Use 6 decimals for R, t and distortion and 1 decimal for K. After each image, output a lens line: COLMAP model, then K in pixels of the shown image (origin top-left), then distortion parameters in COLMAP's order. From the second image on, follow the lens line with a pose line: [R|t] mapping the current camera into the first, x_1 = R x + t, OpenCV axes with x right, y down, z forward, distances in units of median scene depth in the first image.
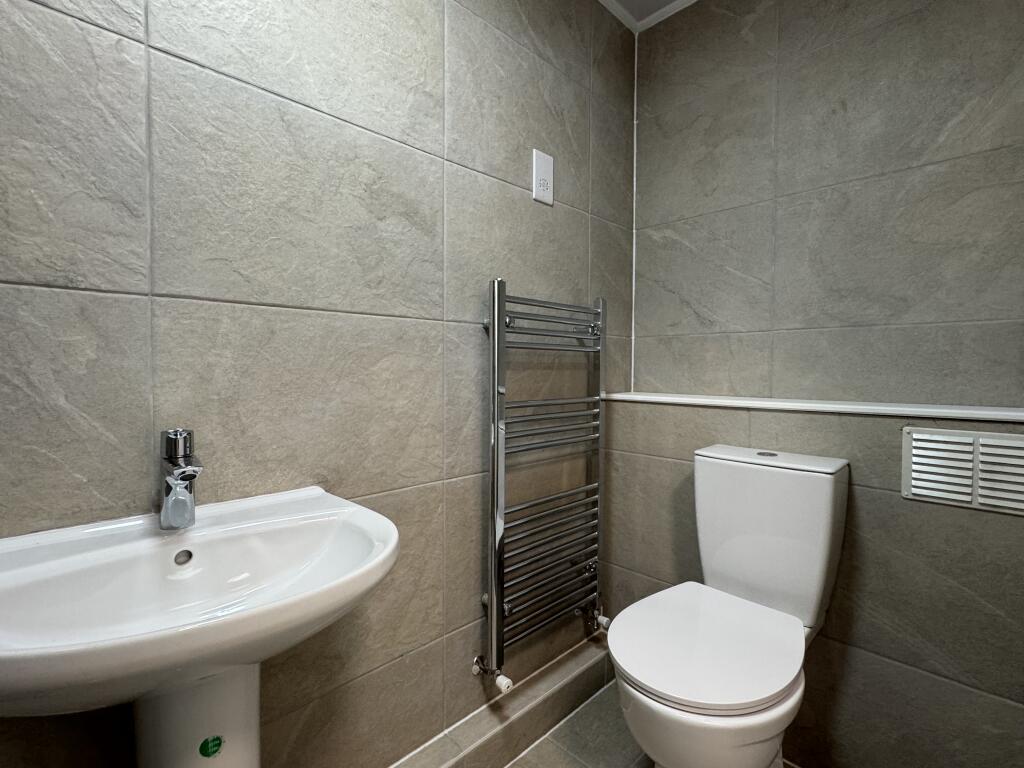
lens RADIAL K [[485.3, 0, 515.0], [0, 485.3, 383.8], [0, 0, 1]] dist [-0.002234, 0.000681]
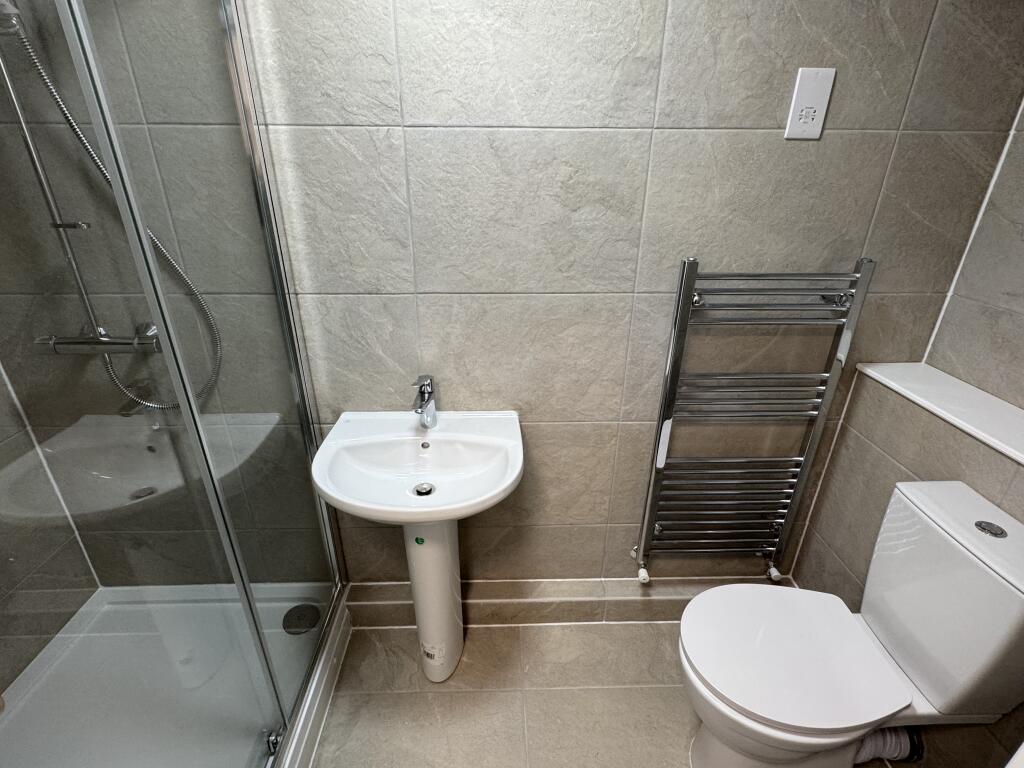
lens RADIAL K [[485.3, 0, 514.5], [0, 485.3, 384.4], [0, 0, 1]] dist [-0.002234, 0.000681]
pose [[0.725758, 0.290215, -0.623739, 0.455998], [-0.029076, 0.918793, 0.393667, -0.414864], [0.687335, -0.267571, 0.675260, 0.024717]]
